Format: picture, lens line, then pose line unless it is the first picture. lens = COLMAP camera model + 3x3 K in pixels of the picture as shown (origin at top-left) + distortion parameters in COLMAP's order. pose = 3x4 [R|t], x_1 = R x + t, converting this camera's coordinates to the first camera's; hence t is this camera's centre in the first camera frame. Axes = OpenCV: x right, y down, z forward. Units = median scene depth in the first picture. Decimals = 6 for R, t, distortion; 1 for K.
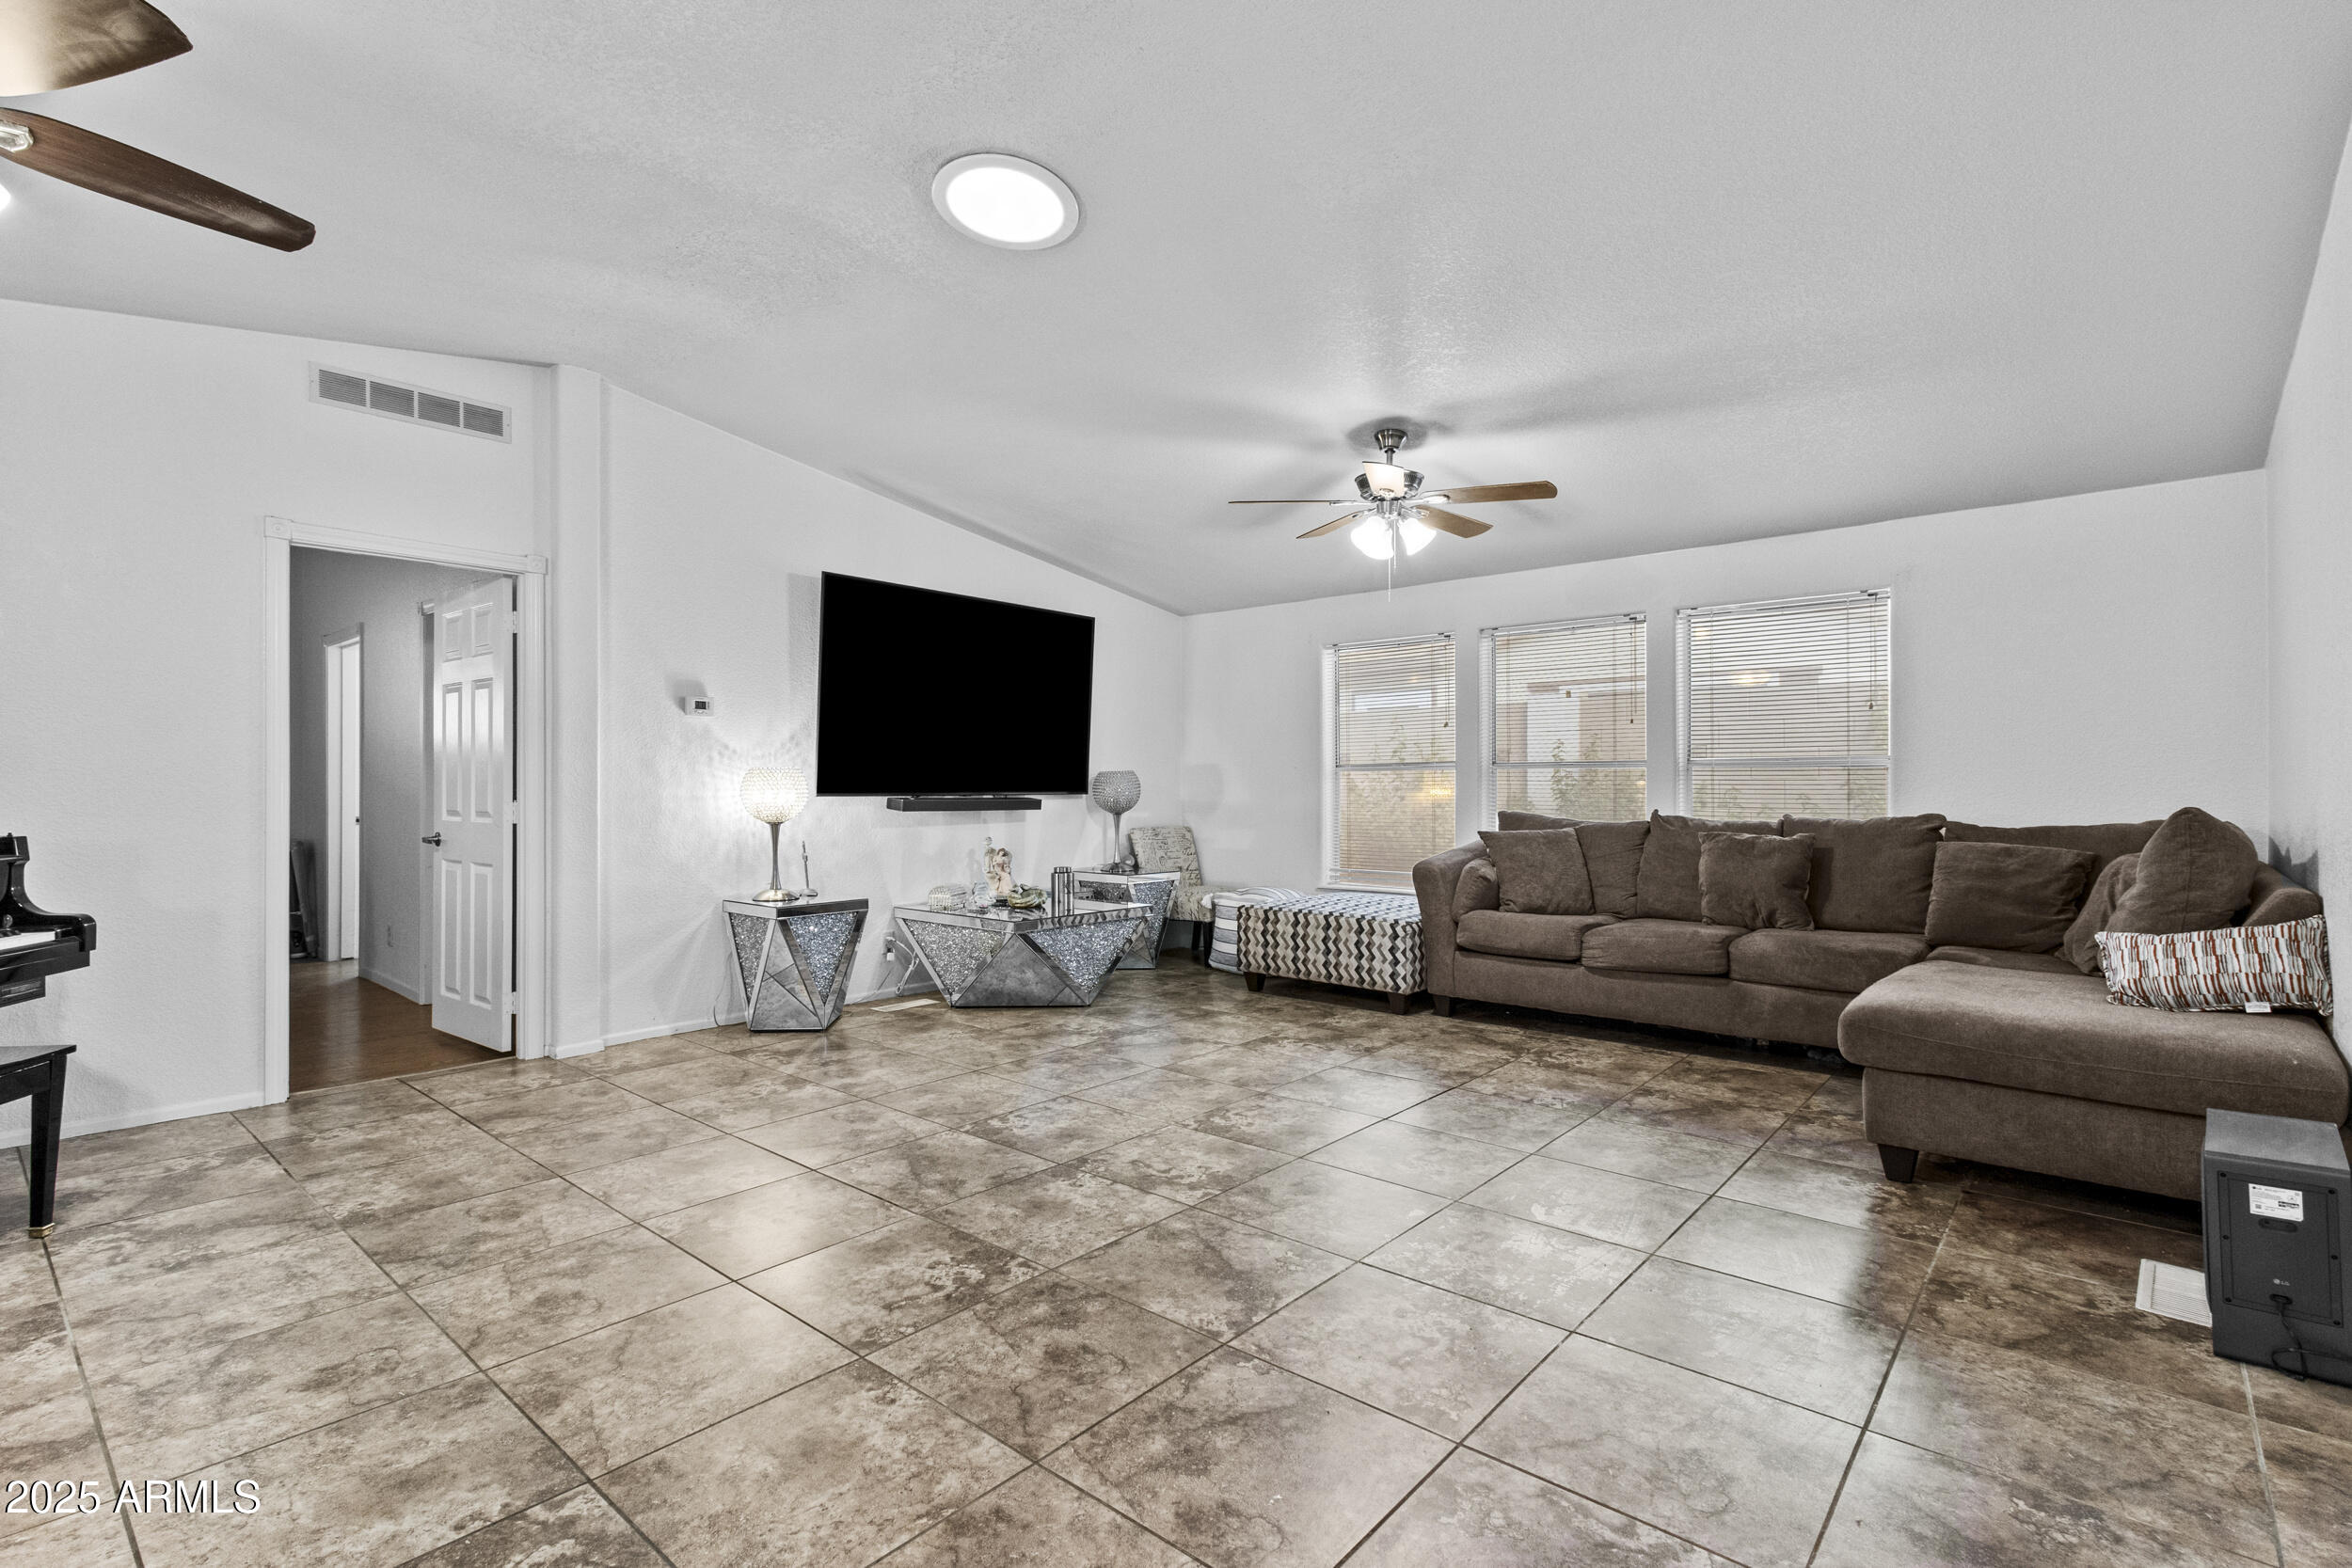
lens RADIAL K [[1093.5, 0, 1167.7], [0, 1093.5, 790.5], [0, 0, 1]] dist [-0.001138, 0.001433]
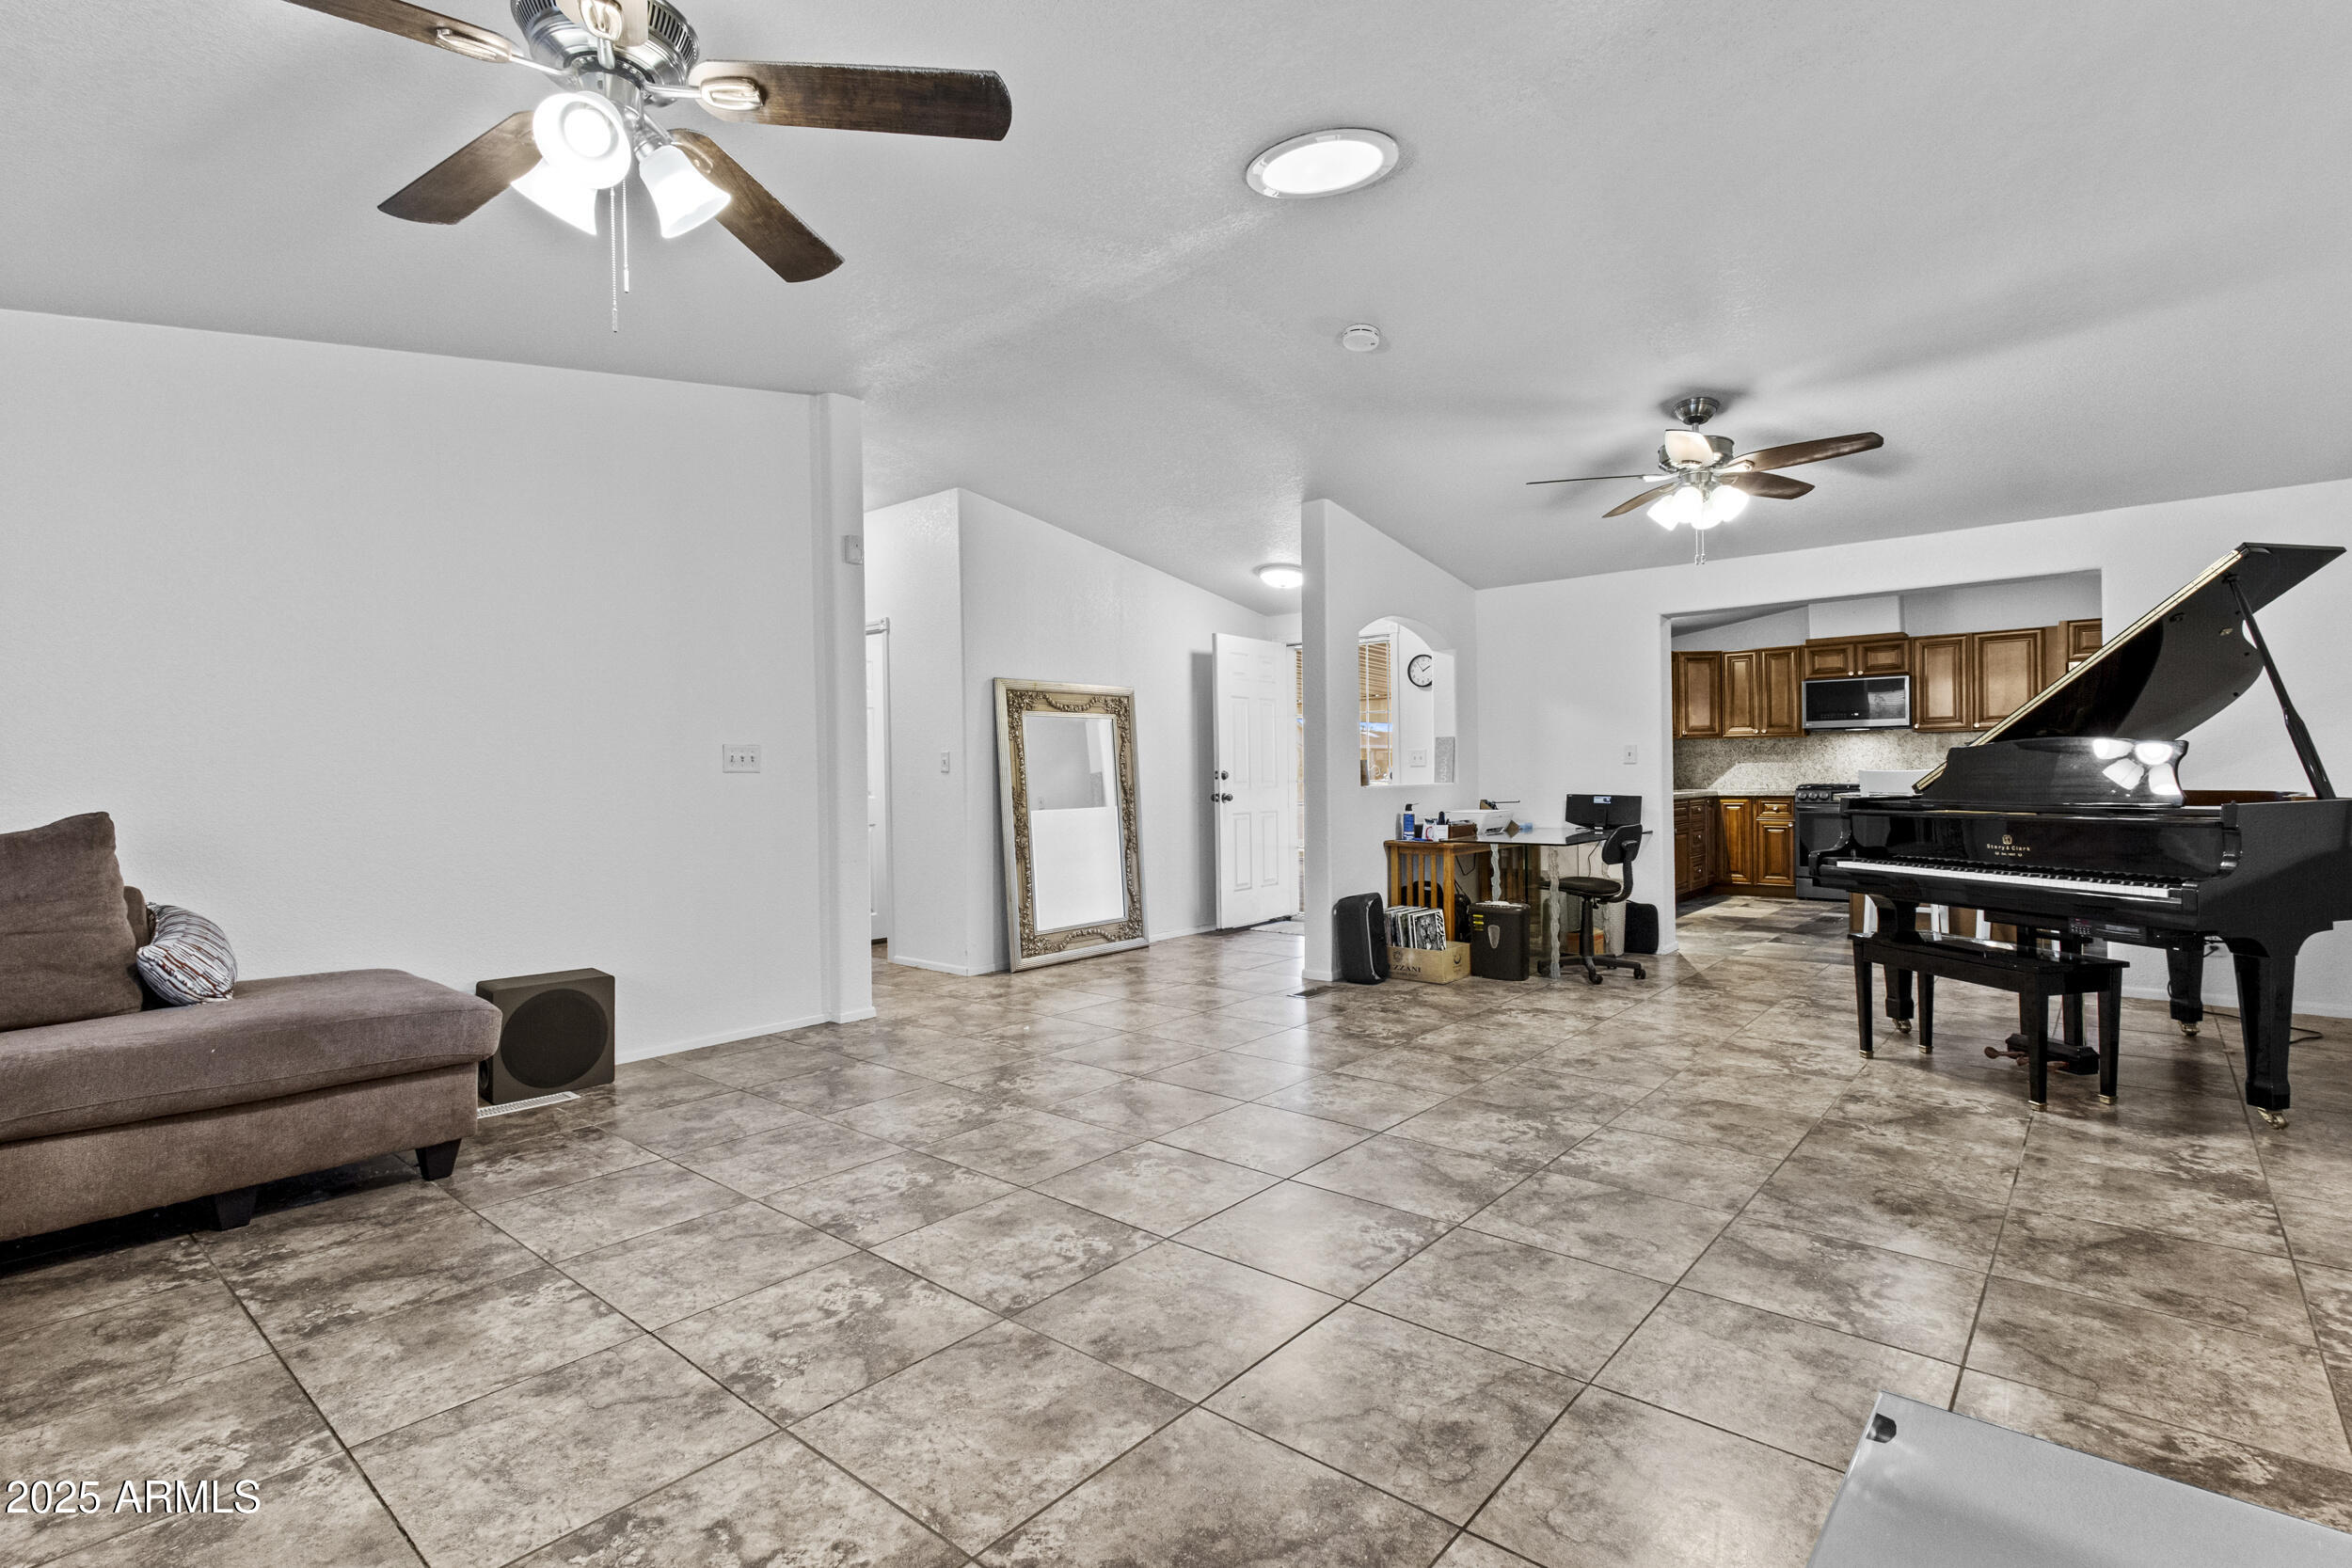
lens RADIAL K [[1093.5, 0, 1161.9], [0, 1093.5, 778.6], [0, 0, 1]] dist [-0.001138, 0.001433]
pose [[-0.999931, 0.011715, 0.000775, 0.003520], [0.011722, 0.999884, 0.009739, -0.009388], [-0.000661, 0.009747, -0.999952, 1.978166]]
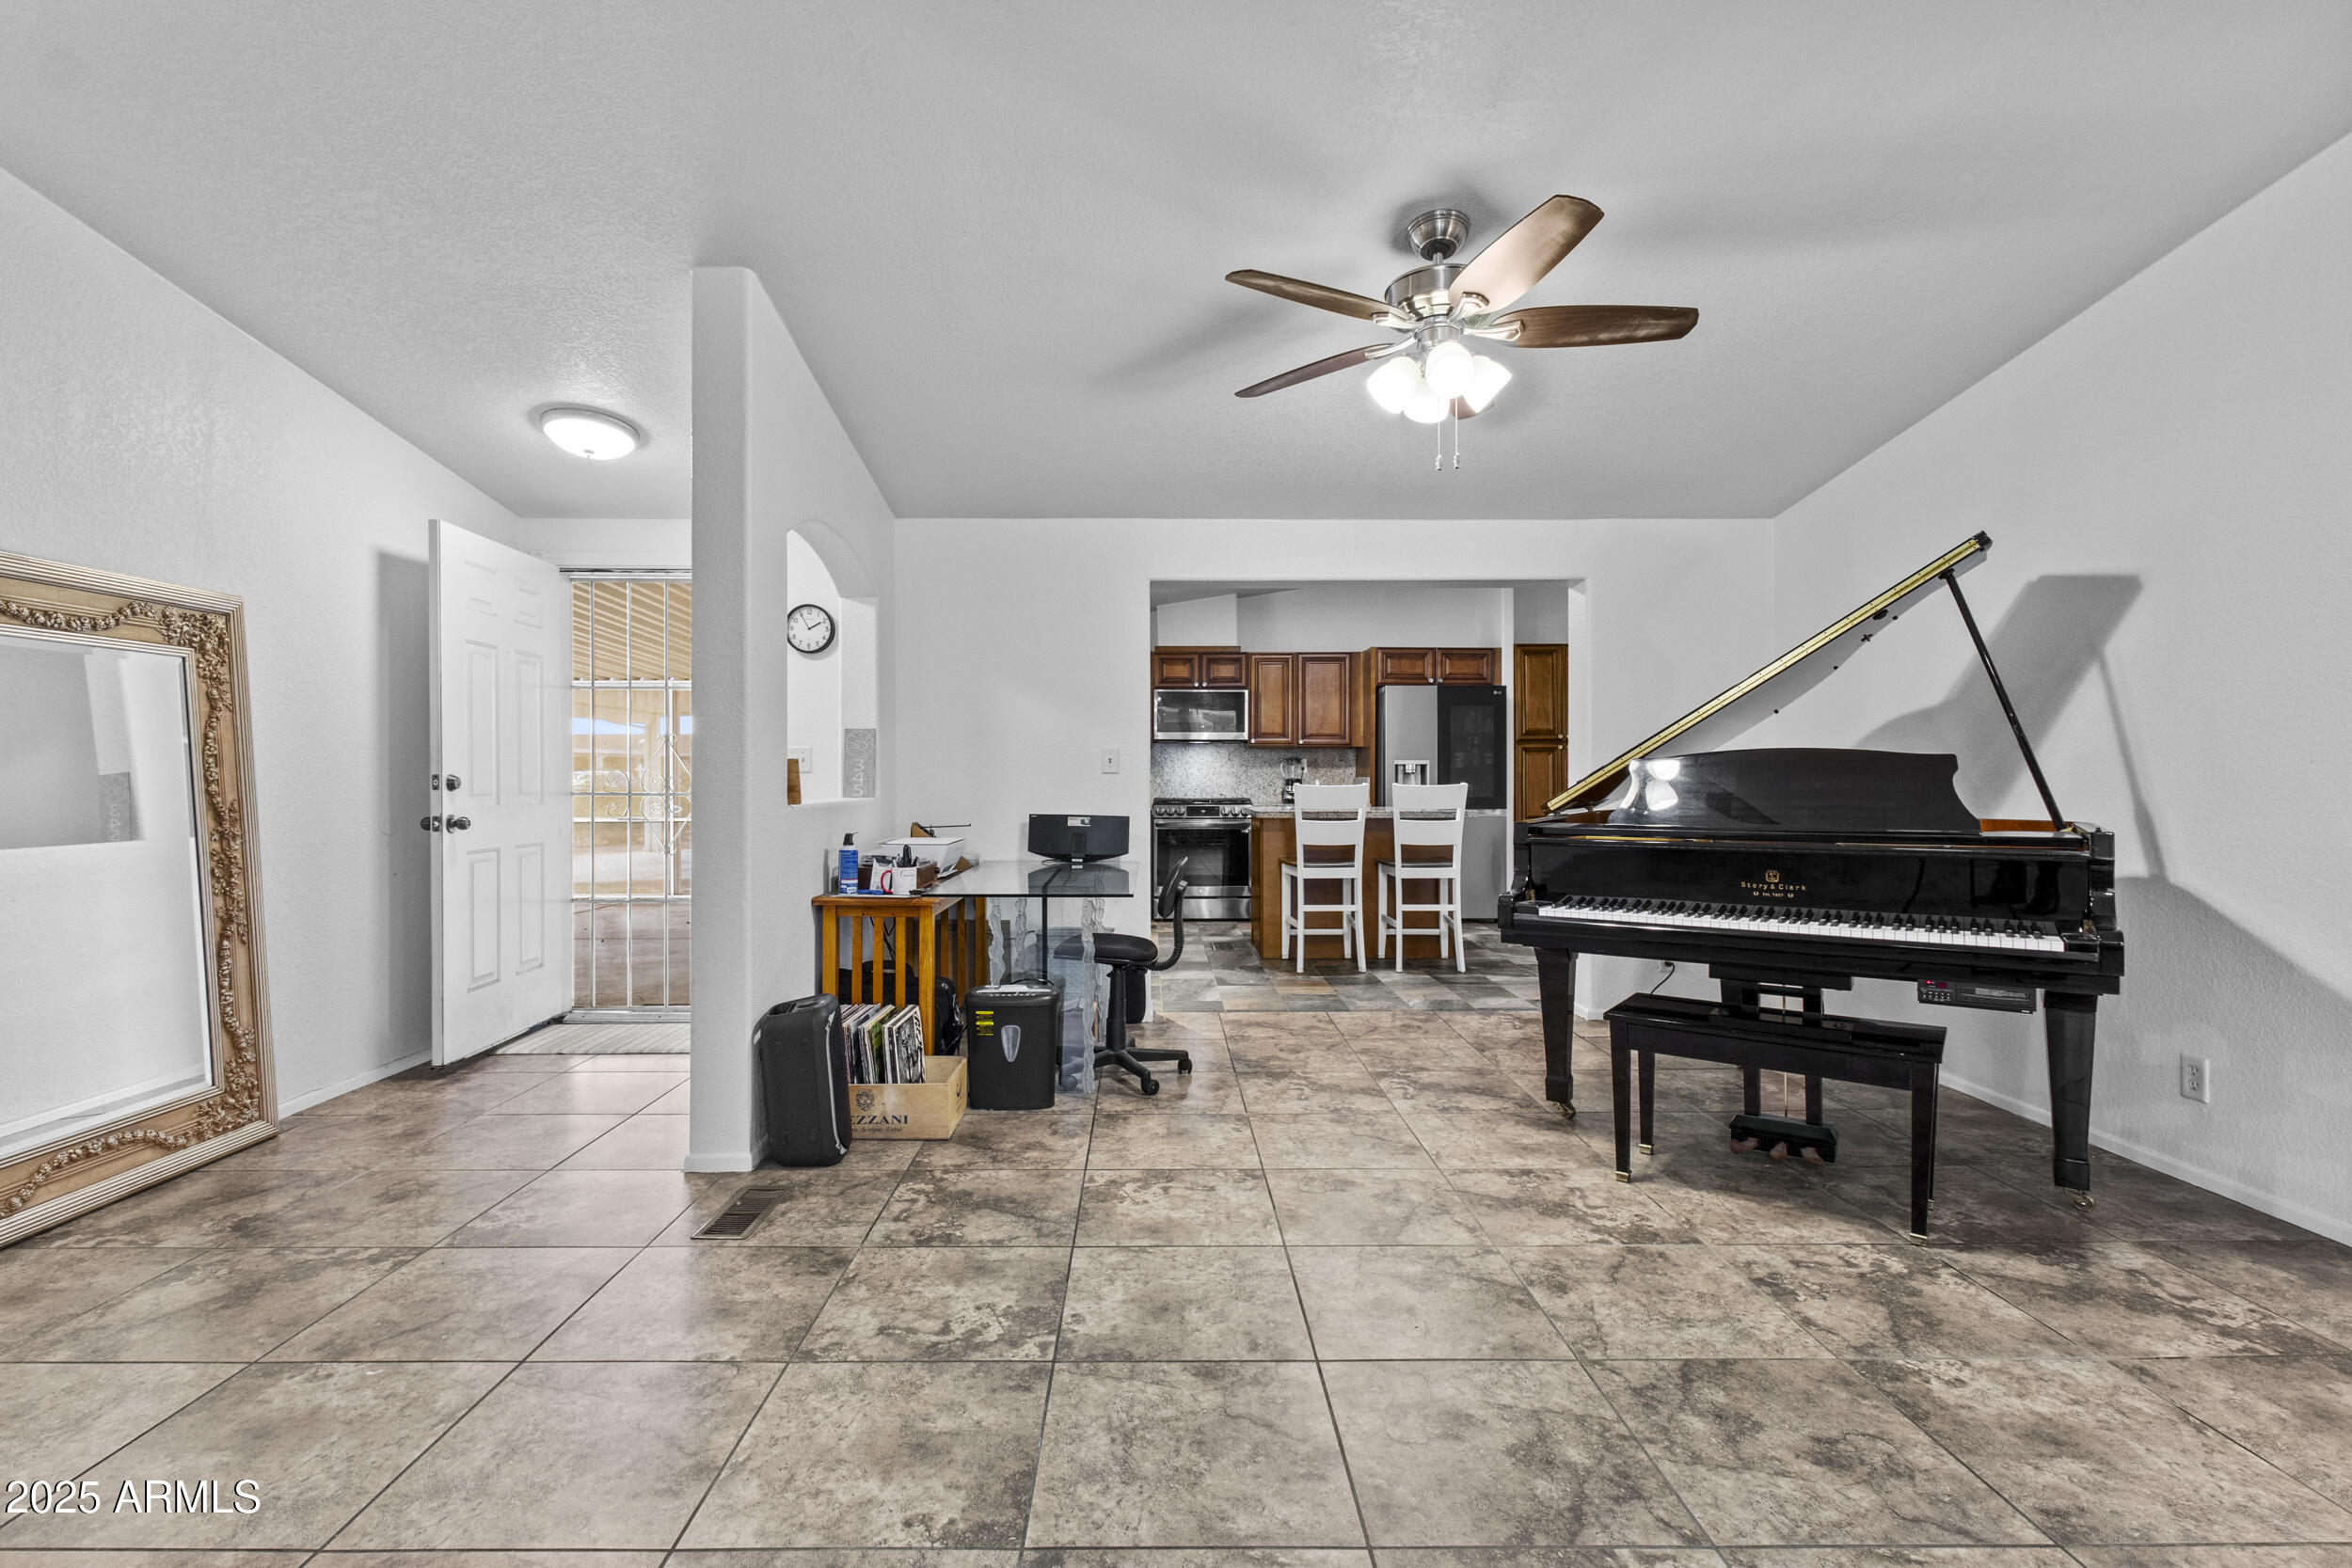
lens RADIAL K [[1093.5, 0, 1169.3], [0, 1093.5, 777.9], [0, 0, 1]] dist [-0.001138, 0.001433]
pose [[-0.750720, -0.001740, -0.660618, 0.091783], [-0.004135, 0.999989, 0.002064, -0.003734], [0.660608, 0.004281, -0.750719, 1.104734]]
